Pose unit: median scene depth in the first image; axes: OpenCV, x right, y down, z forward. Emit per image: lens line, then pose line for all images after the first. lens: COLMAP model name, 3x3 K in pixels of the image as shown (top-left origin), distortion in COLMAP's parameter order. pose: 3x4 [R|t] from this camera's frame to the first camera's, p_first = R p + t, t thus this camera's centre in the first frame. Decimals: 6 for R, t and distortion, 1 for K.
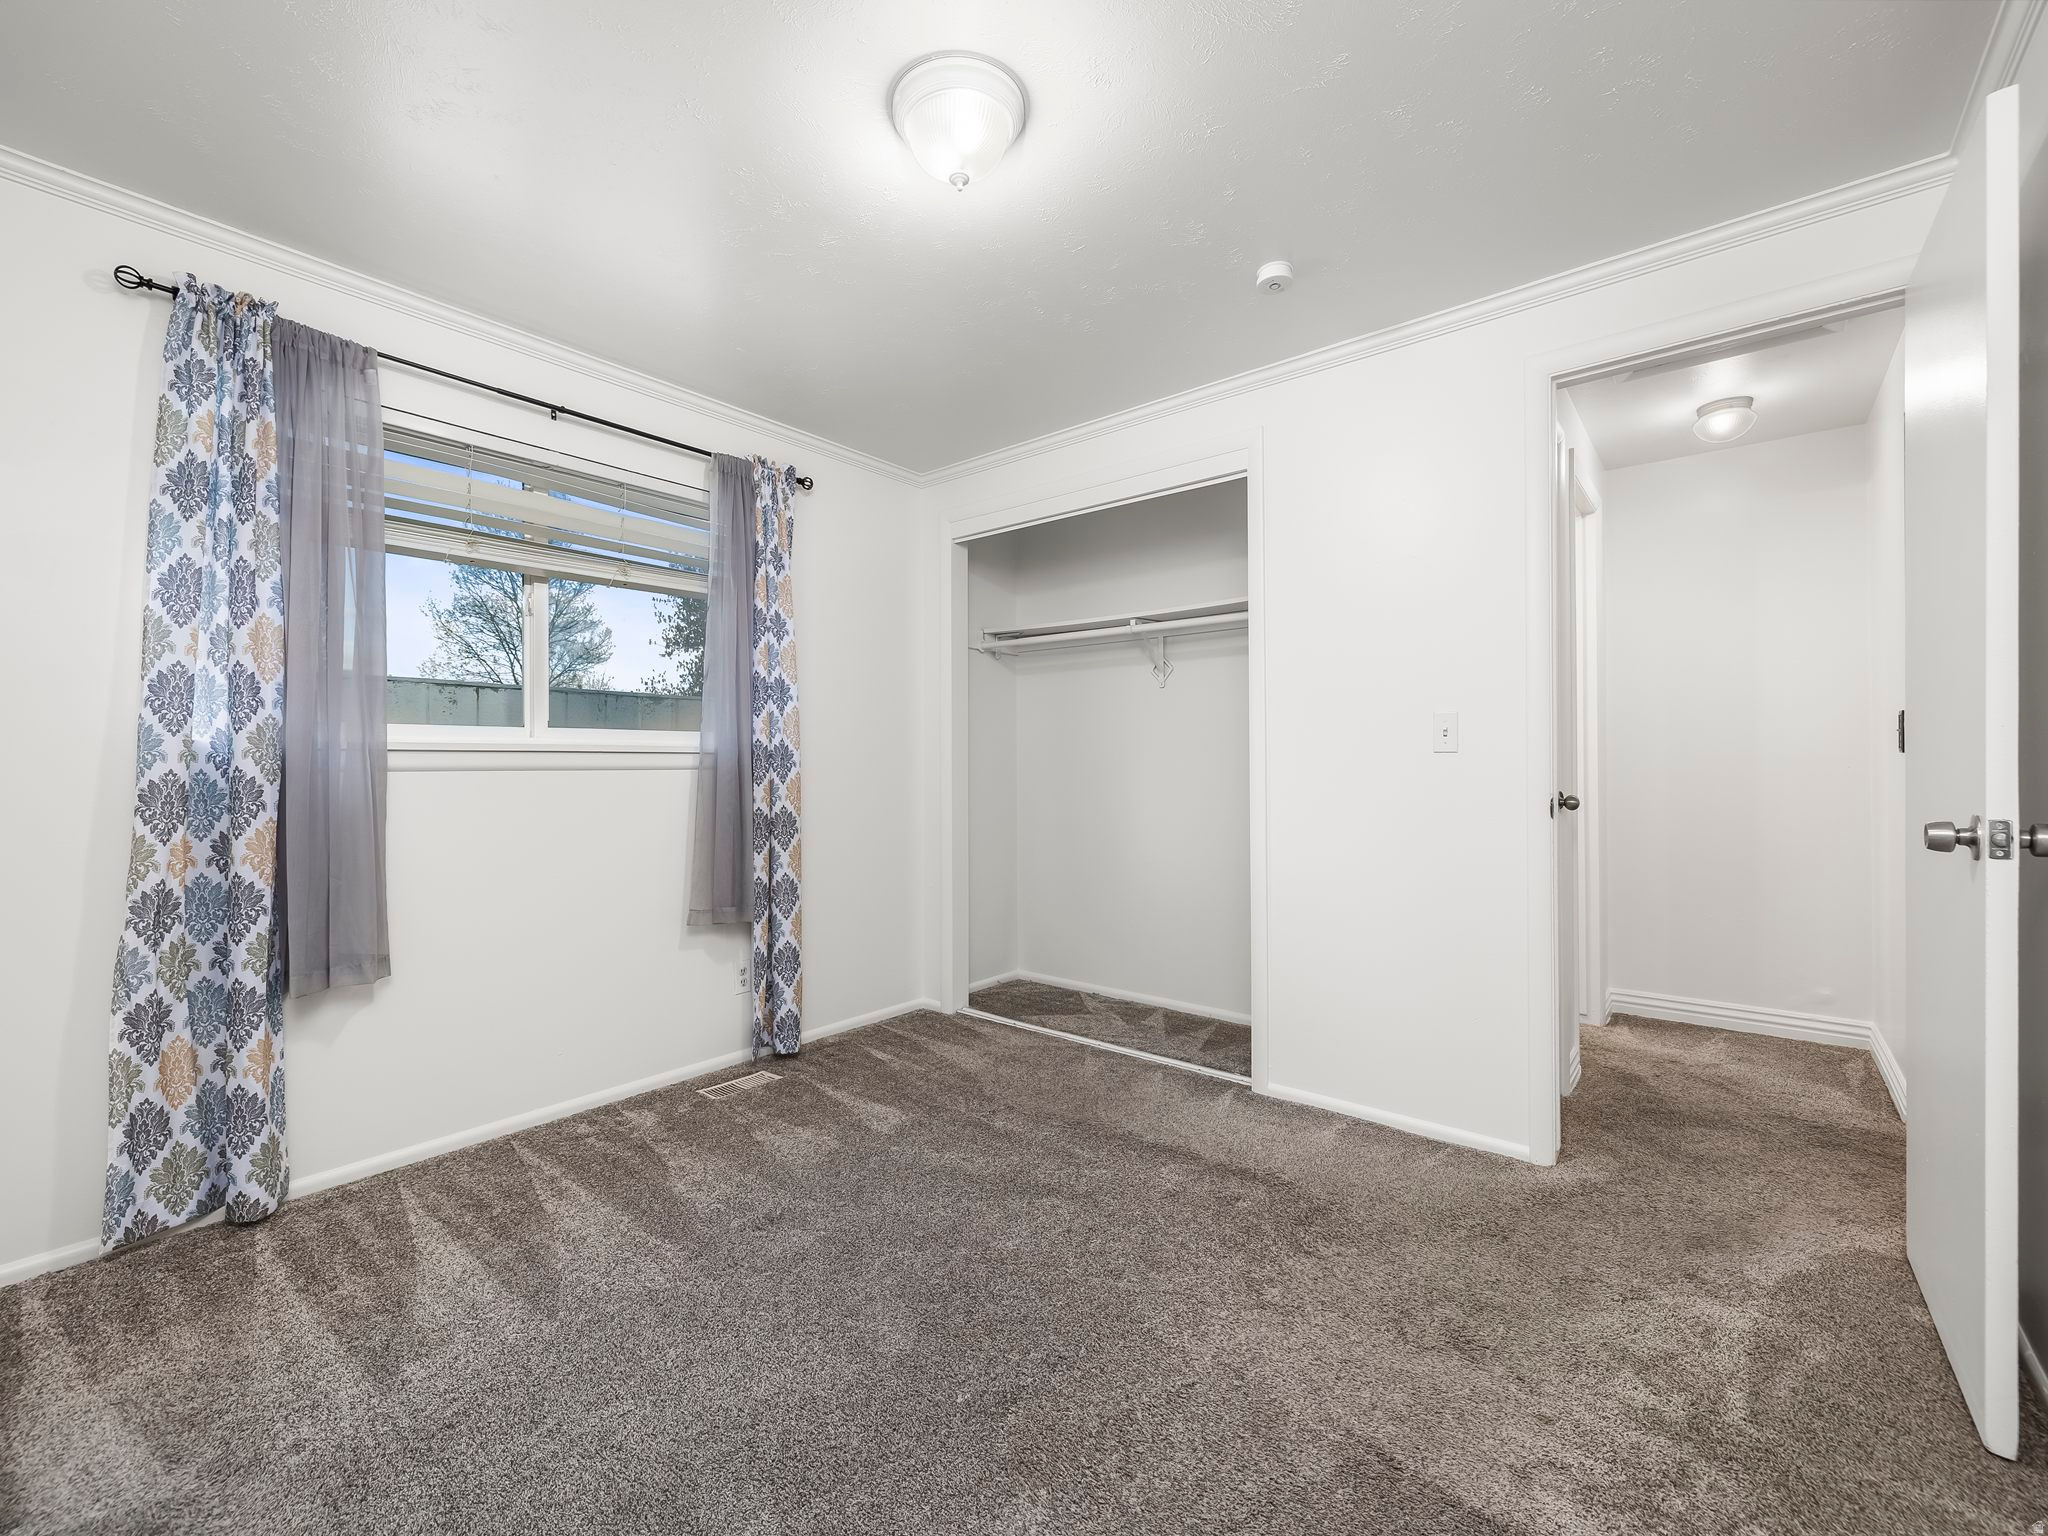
lens RADIAL K [[857.6, 0, 1008.1], [0, 857.6, 754.9], [0, 0, 1]] dist [-0.001633, -0.000135]
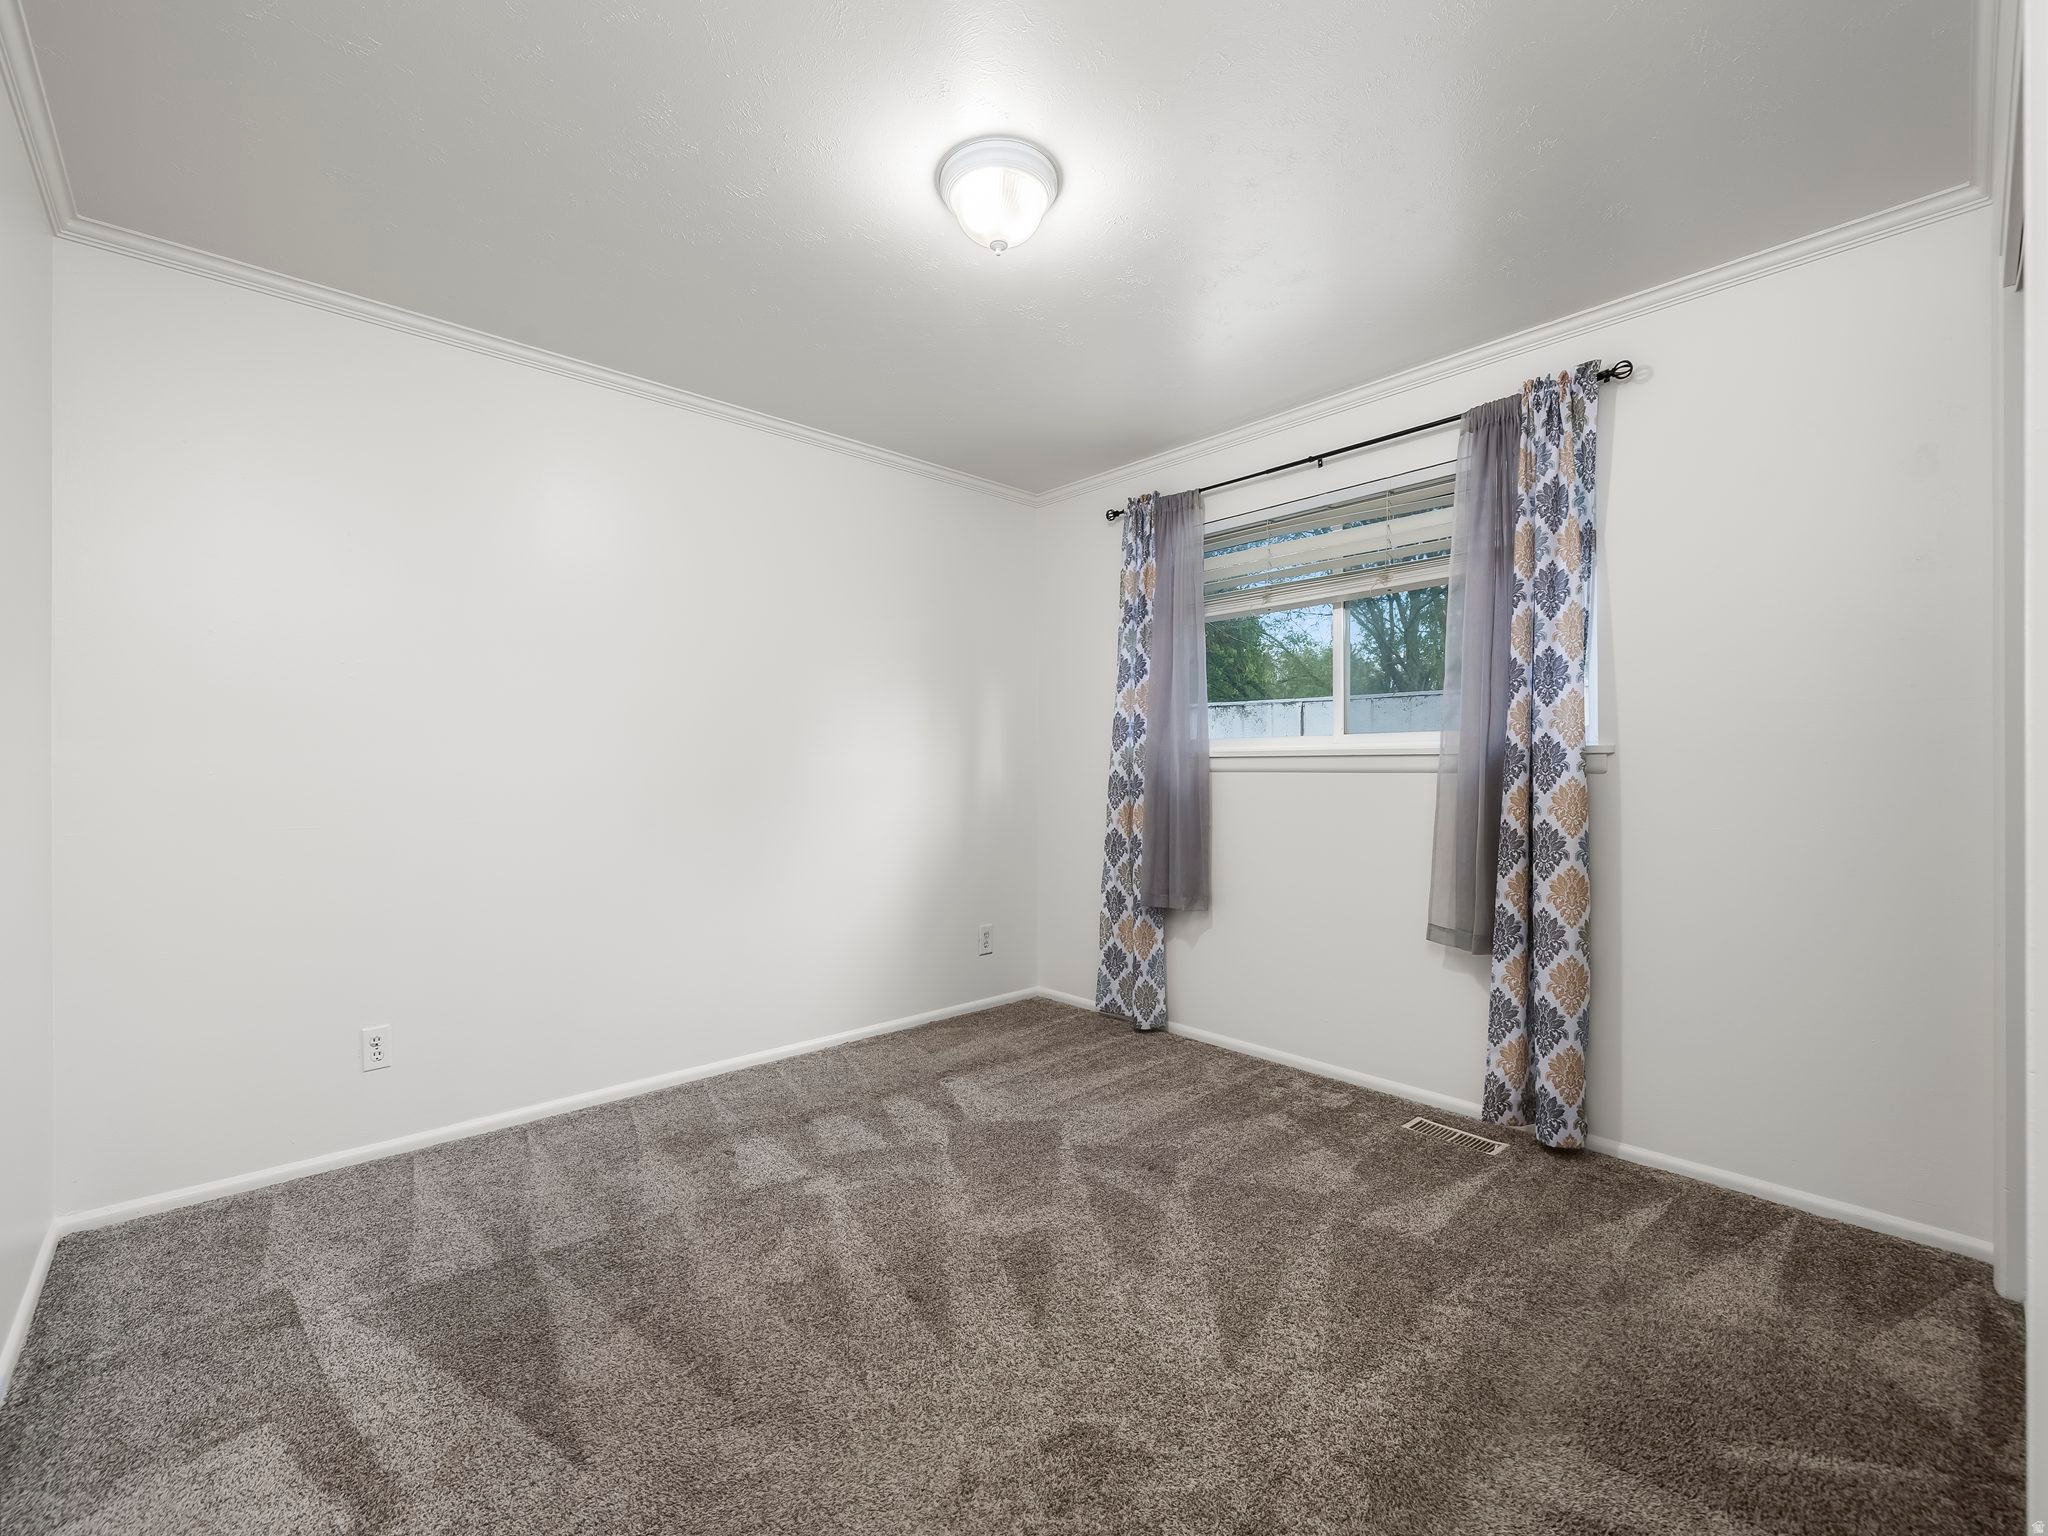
lens RADIAL K [[857.6, 0, 1020.8], [0, 857.6, 775.2], [0, 0, 1]] dist [-0.001633, -0.000135]
pose [[-0.121613, 0.004685, -0.992567, 0.679348], [0.006159, 0.999973, 0.003965, 0.015408], [0.992559, -0.005631, -0.121638, 0.759511]]
